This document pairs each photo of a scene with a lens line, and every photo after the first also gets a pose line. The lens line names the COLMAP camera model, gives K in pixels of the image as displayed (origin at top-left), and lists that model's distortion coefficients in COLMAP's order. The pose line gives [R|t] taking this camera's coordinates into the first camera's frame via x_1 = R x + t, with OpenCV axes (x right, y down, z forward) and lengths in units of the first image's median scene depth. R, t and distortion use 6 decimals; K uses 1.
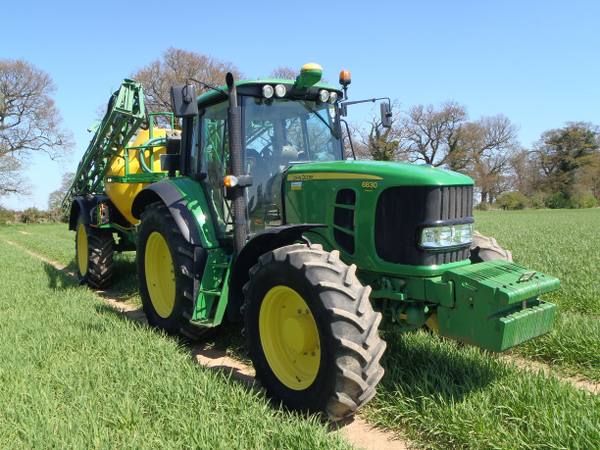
lens RADIAL K [[486.4, 0, 300.7], [0, 486.4, 221.9], [0, 0, 1]] dist [-0.056493, 0.009627]
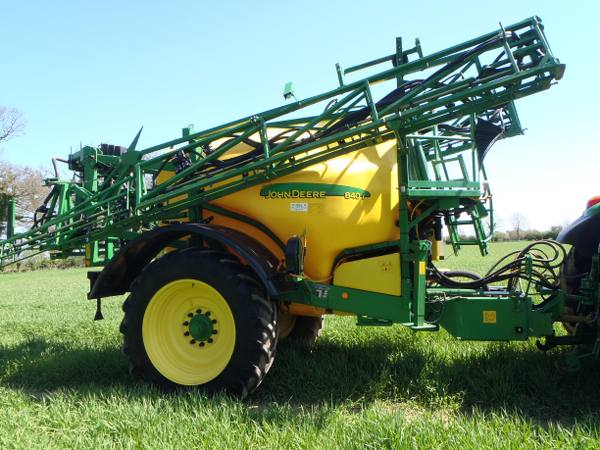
lens RADIAL K [[486.4, 0, 300.7], [0, 486.4, 221.9], [0, 0, 1]] dist [-0.056493, 0.009627]
pose [[0.788990, 0.024863, 0.613902, -1.247685], [0.038083, 0.995281, -0.089253, -0.008476], [-0.613224, 0.093799, 0.784320, 0.979599]]
